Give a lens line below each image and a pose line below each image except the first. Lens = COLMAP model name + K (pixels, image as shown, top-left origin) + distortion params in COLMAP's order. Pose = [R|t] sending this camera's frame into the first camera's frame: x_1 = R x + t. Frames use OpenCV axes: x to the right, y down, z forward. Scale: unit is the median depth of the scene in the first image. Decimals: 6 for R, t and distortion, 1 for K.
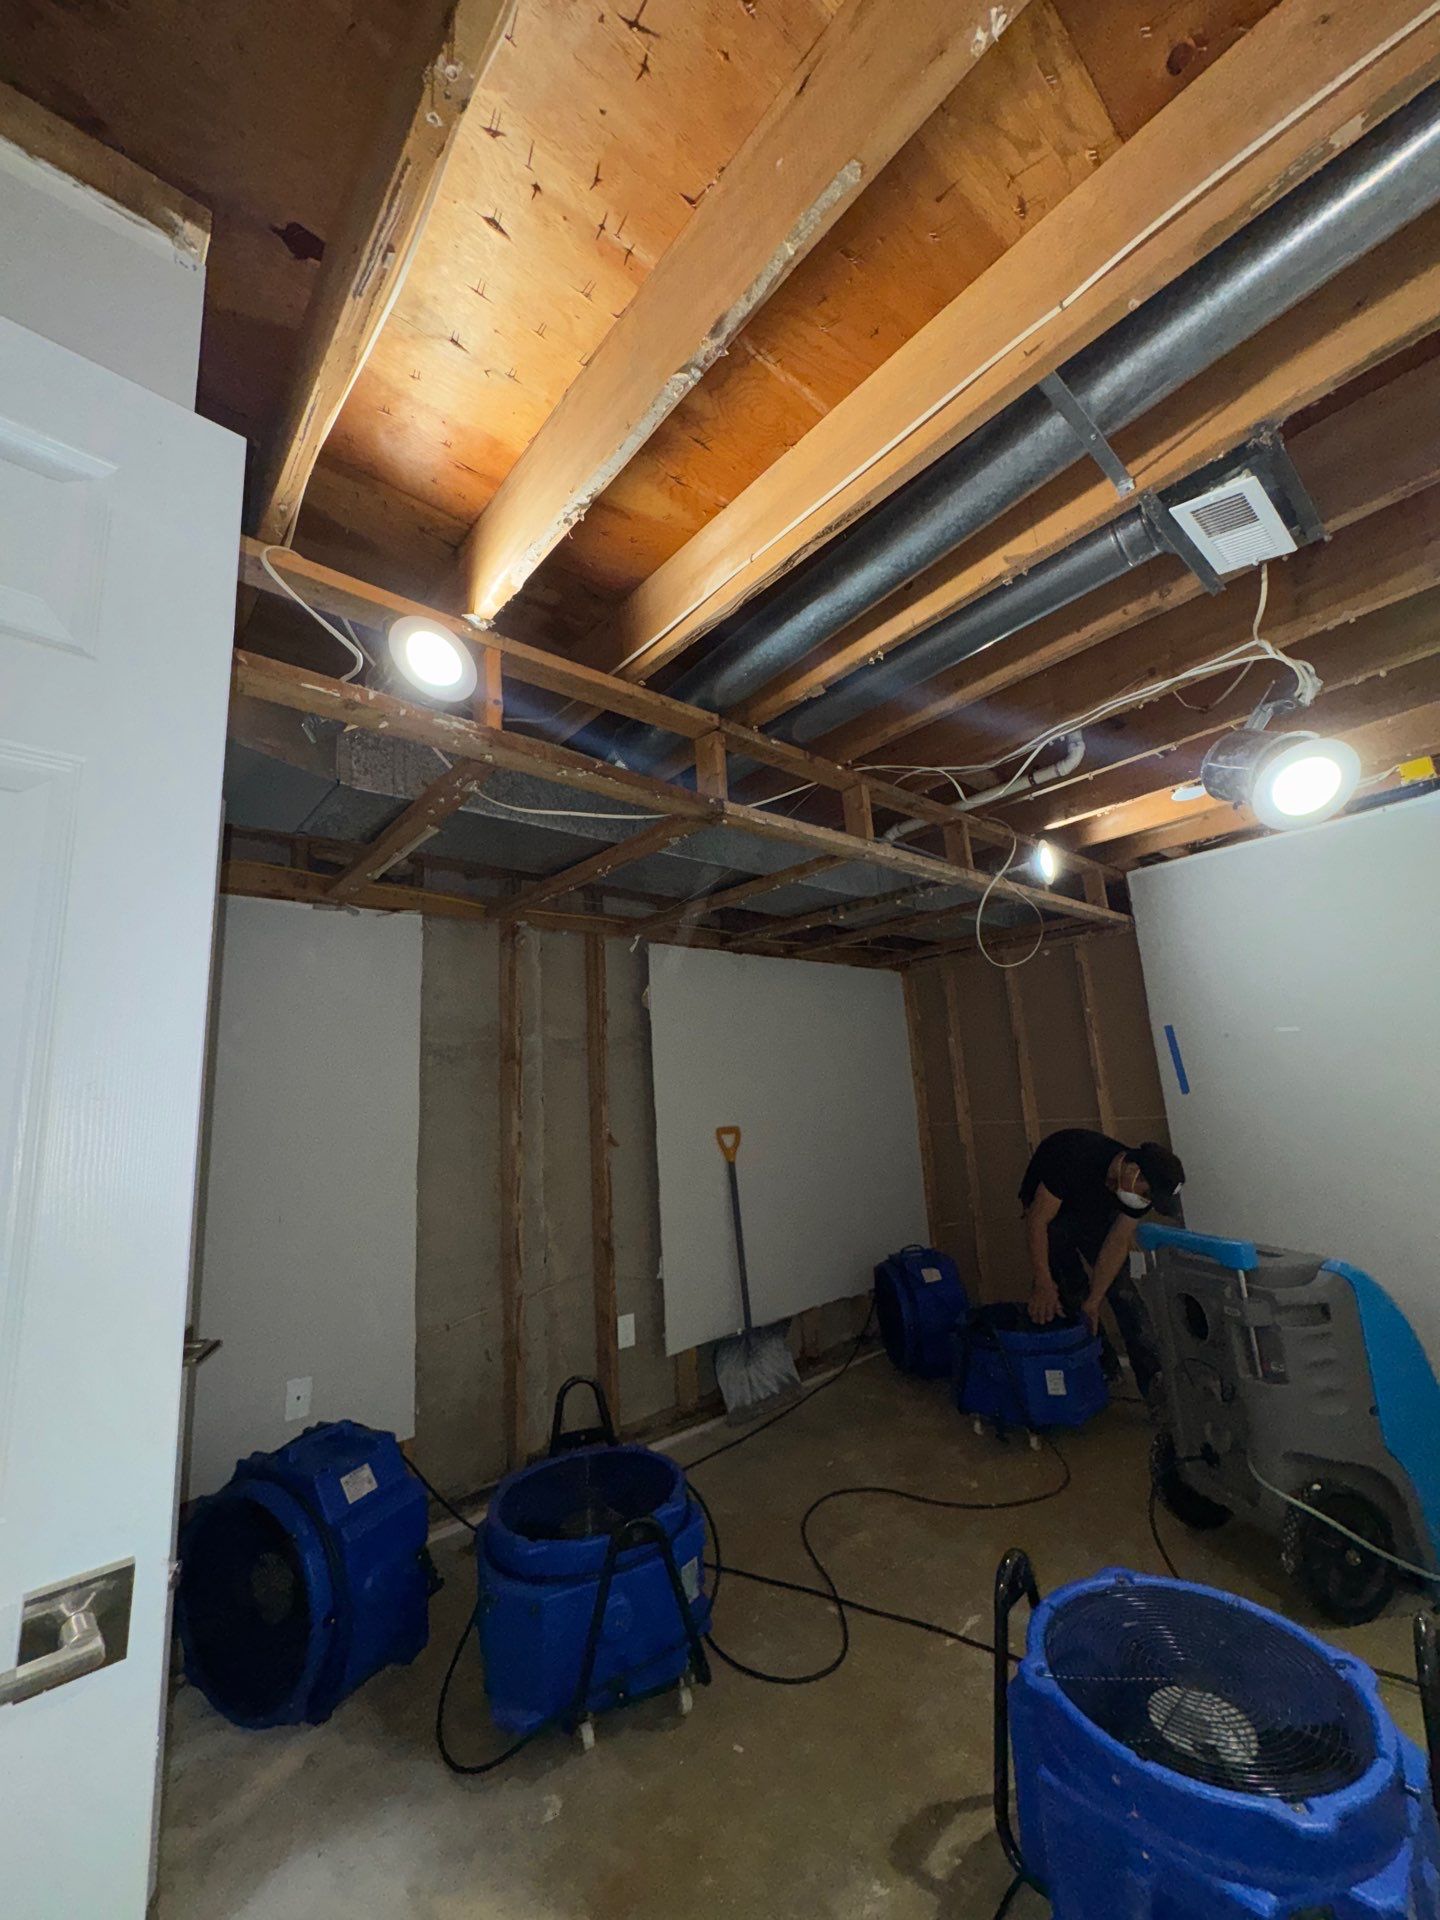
lens RADIAL K [[762.5, 0, 720.3], [0, 762.5, 961.8], [0, 0, 1]] dist [0.019636, -0.000423]
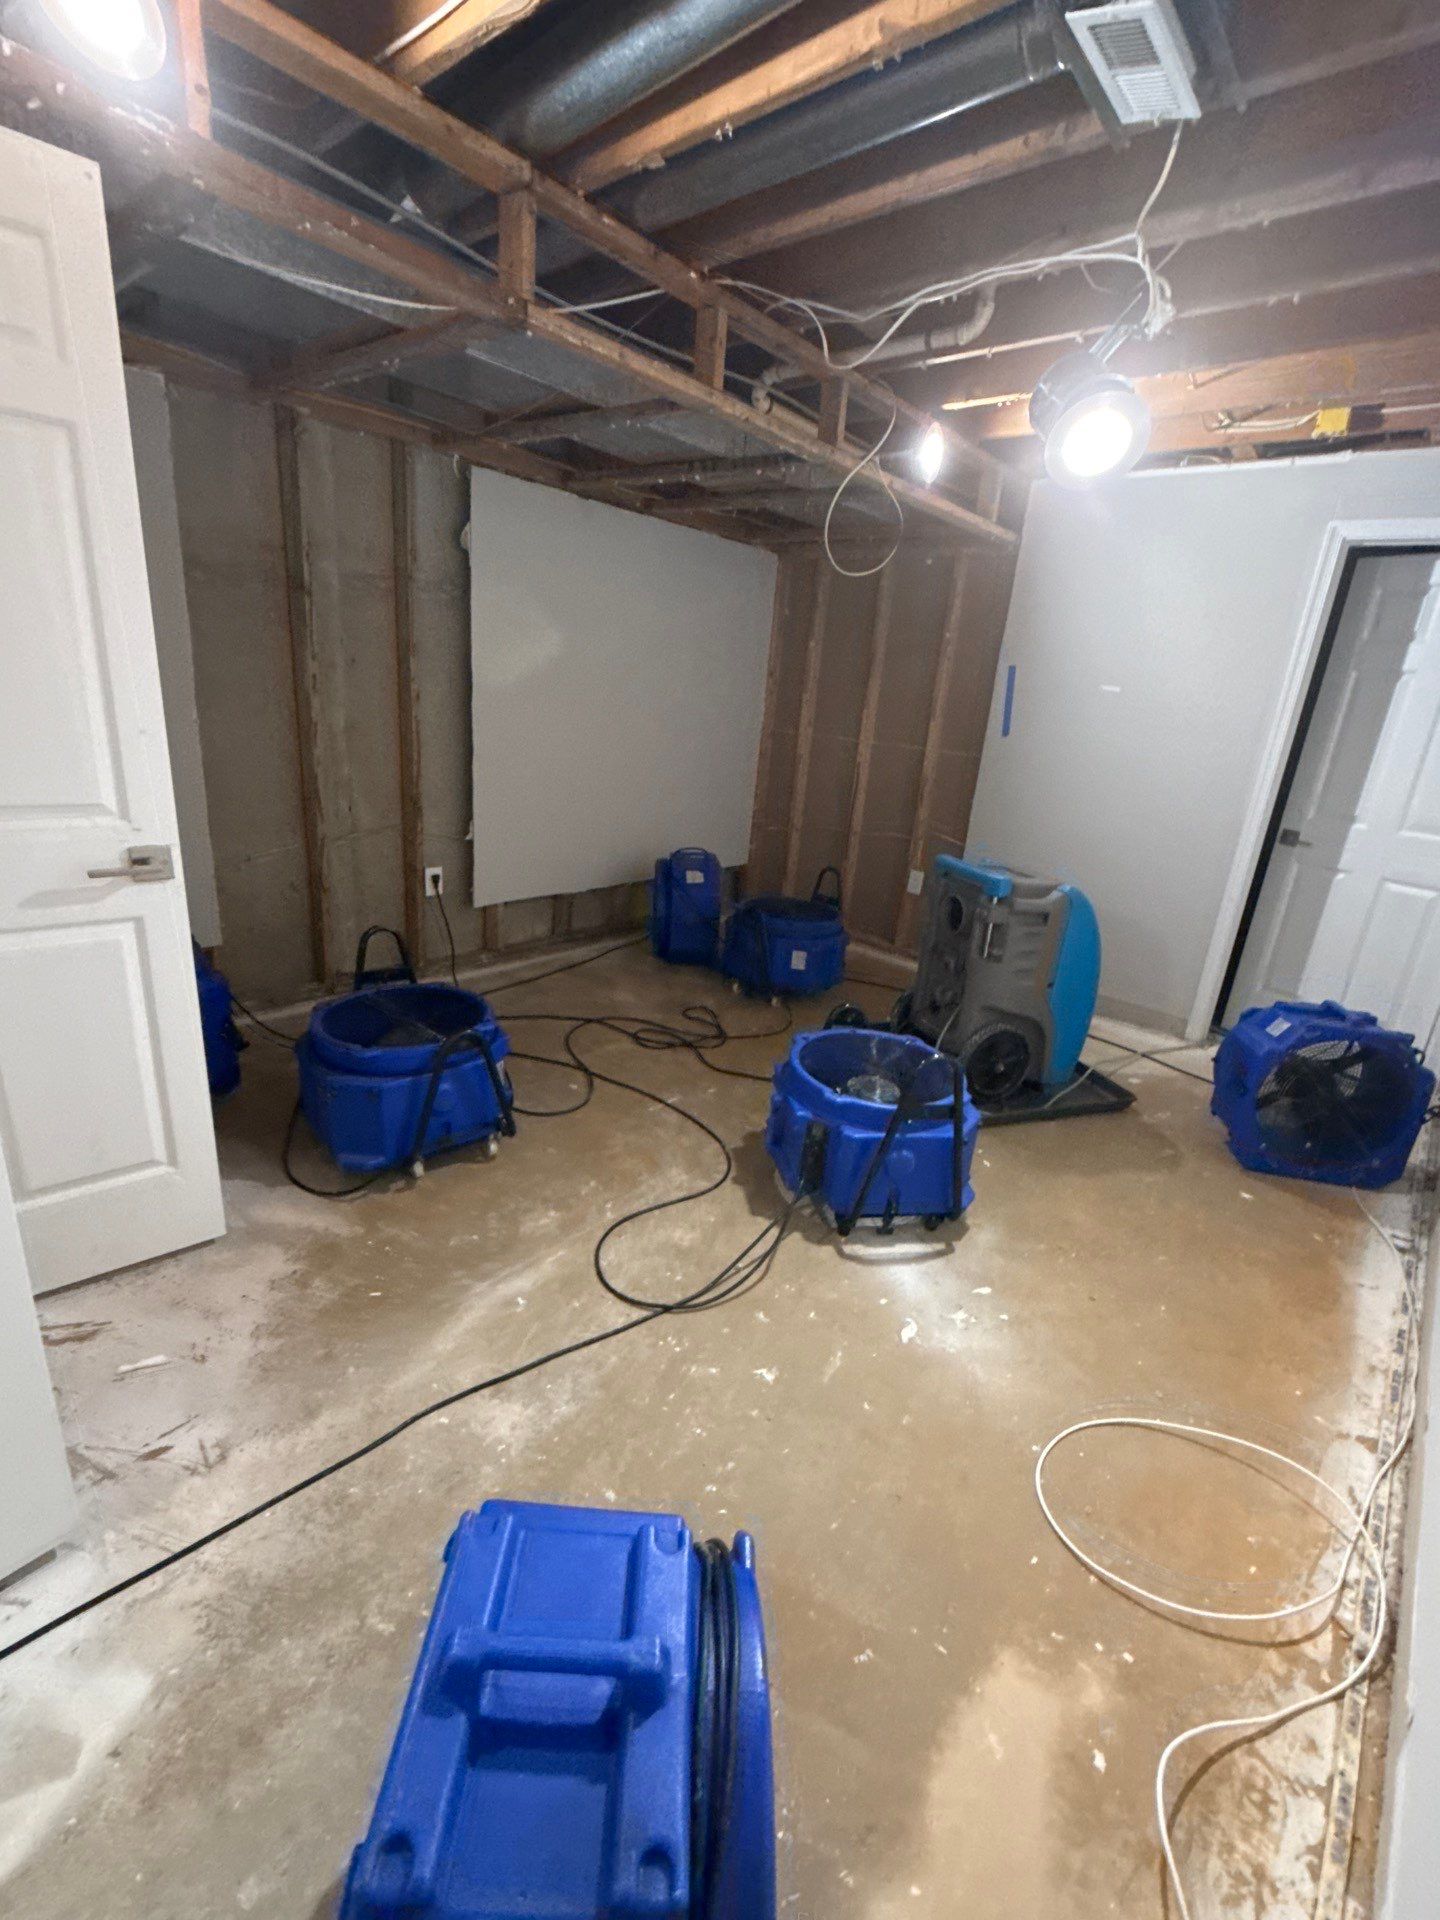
lens RADIAL K [[839.6, 0, 718.6], [0, 839.6, 959.9], [0, 0, 1]] dist [-0.002477, 0.000262]
pose [[0.981372, 0.103220, 0.162036, 0.103842], [-0.168954, 0.865182, 0.472138, -0.046902], [-0.091457, -0.490719, 0.866505, -0.115516]]
